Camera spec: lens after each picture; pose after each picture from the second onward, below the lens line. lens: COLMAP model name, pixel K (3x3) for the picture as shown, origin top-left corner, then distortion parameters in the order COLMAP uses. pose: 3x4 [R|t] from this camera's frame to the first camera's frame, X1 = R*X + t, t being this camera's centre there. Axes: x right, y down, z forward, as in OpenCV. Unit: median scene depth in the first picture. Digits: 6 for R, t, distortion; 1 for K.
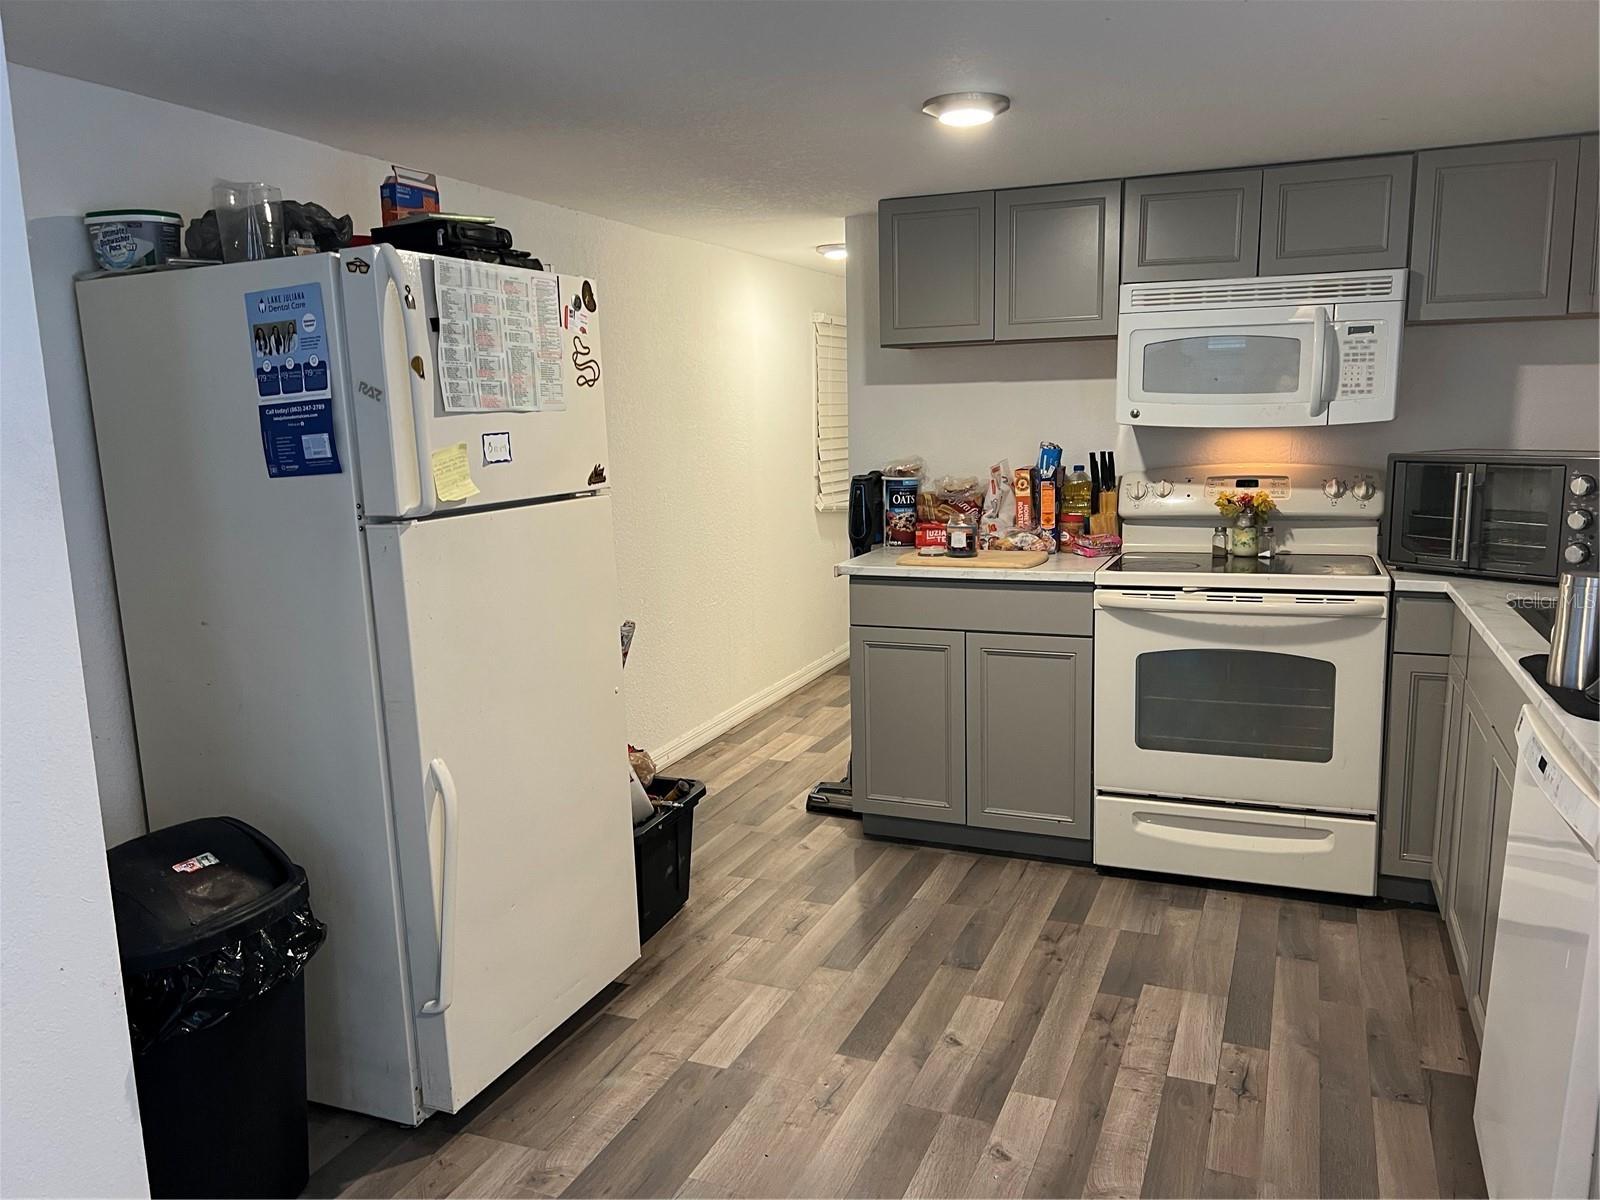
lens RADIAL K [[1189.0, 0, 761.0], [0, 1189.0, 604.3], [0, 0, 1]] dist [0.012029, -0.021394]
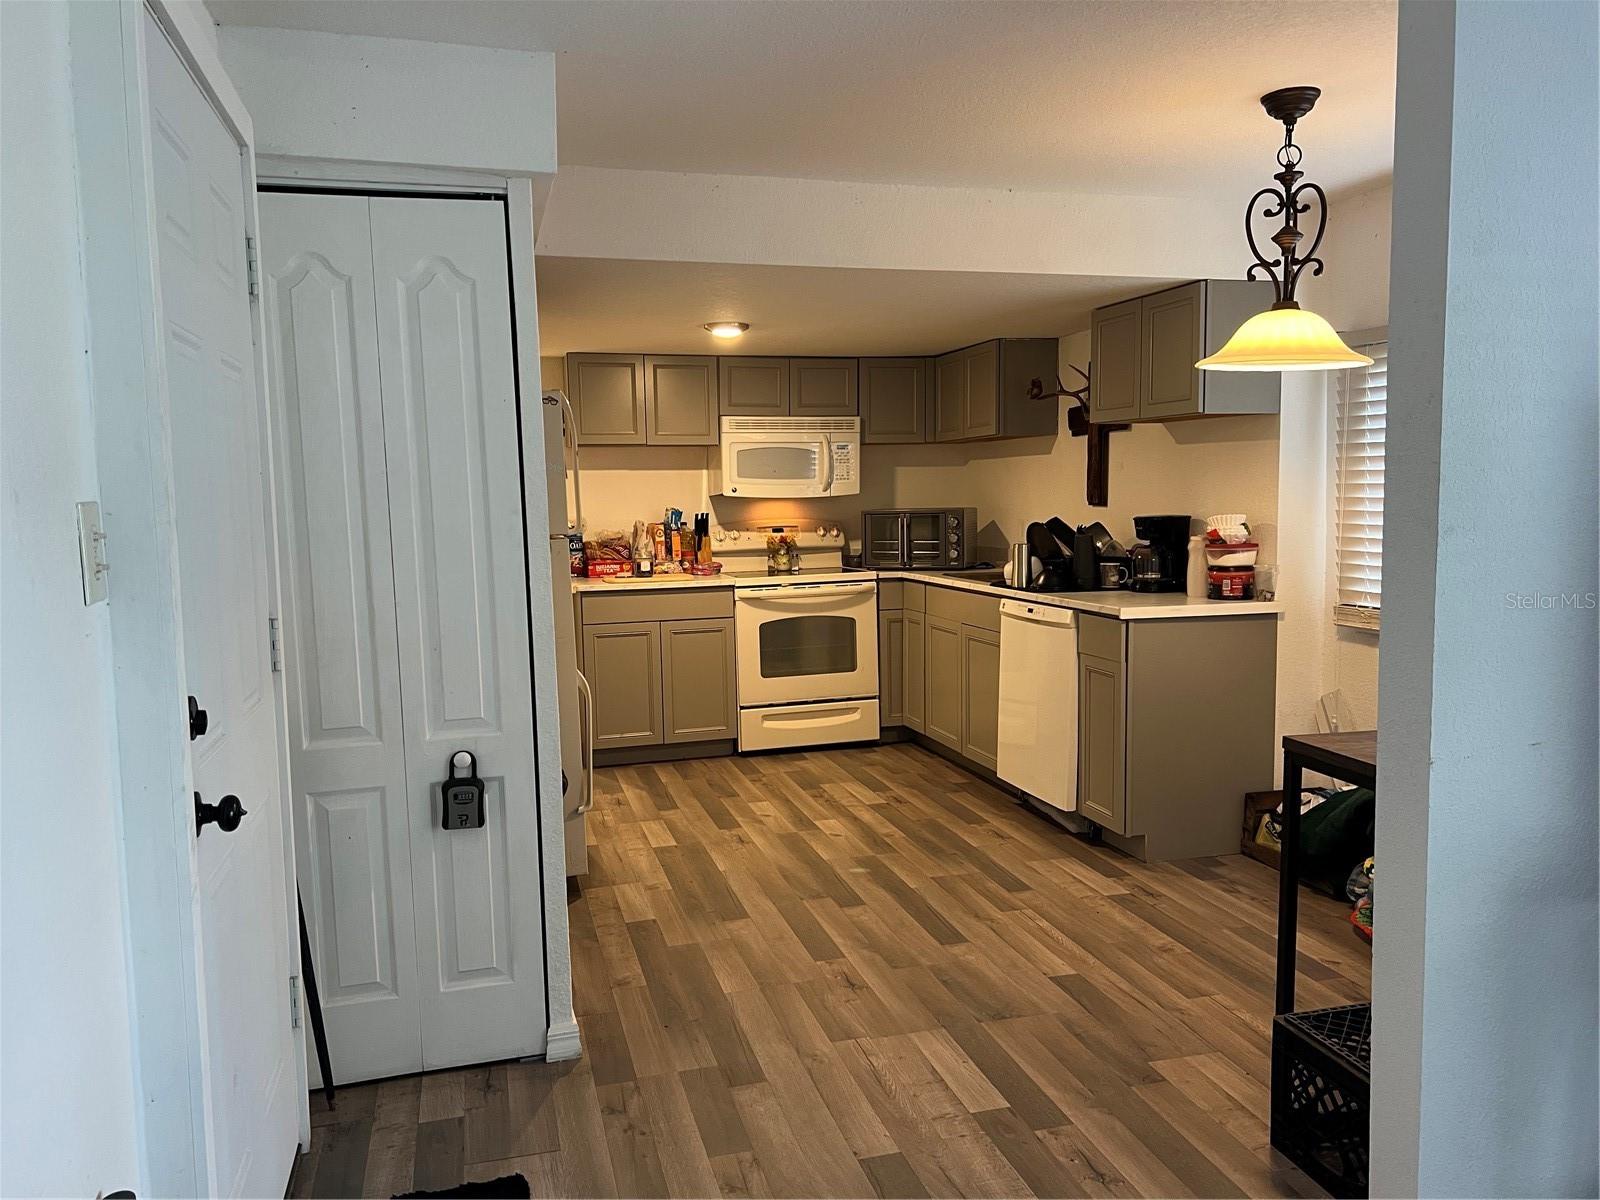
lens RADIAL K [[1189.0, 0, 770.8], [0, 1189.0, 596.2], [0, 0, 1]] dist [0.012029, -0.021394]
pose [[0.786089, -0.046263, 0.616380, -0.753515], [0.098271, 0.993866, -0.050733, 0.091913], [-0.610252, 0.100453, 0.785813, -0.398575]]
